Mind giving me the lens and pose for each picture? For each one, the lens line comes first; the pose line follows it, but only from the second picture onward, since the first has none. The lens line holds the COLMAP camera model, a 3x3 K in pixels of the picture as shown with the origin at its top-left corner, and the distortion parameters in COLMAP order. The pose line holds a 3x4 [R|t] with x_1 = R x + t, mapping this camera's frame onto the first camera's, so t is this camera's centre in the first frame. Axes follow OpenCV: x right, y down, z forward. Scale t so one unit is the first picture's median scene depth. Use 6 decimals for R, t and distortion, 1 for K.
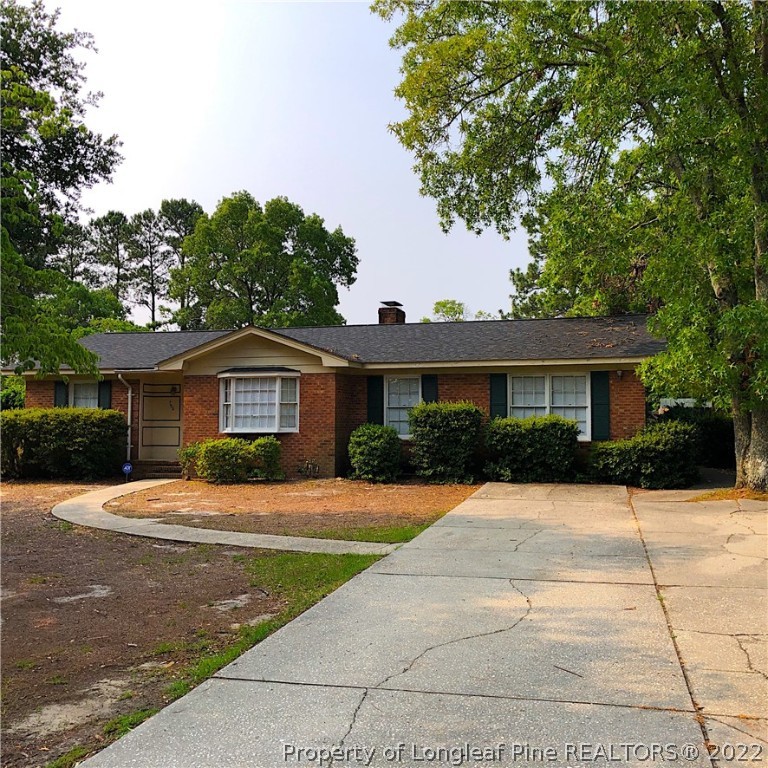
lens RADIAL K [[830.8, 0, 384.7], [0, 830.8, 383.0], [0, 0, 1]] dist [0.097680, 0.000000]
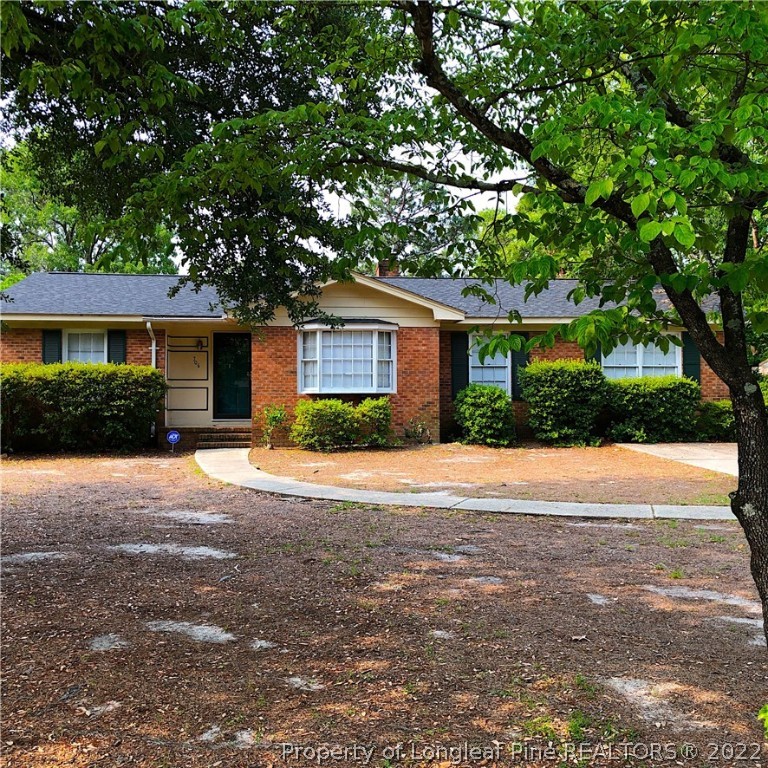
lens RADIAL K [[830.8, 0, 383.9], [0, 830.8, 385.7], [0, 0, 1]] dist [0.097680, 0.000000]
pose [[0.936746, 0.000206, 0.350009, -0.428708], [-0.016724, 0.998884, 0.044172, 0.012298], [-0.349609, -0.047232, 0.935704, 0.171298]]
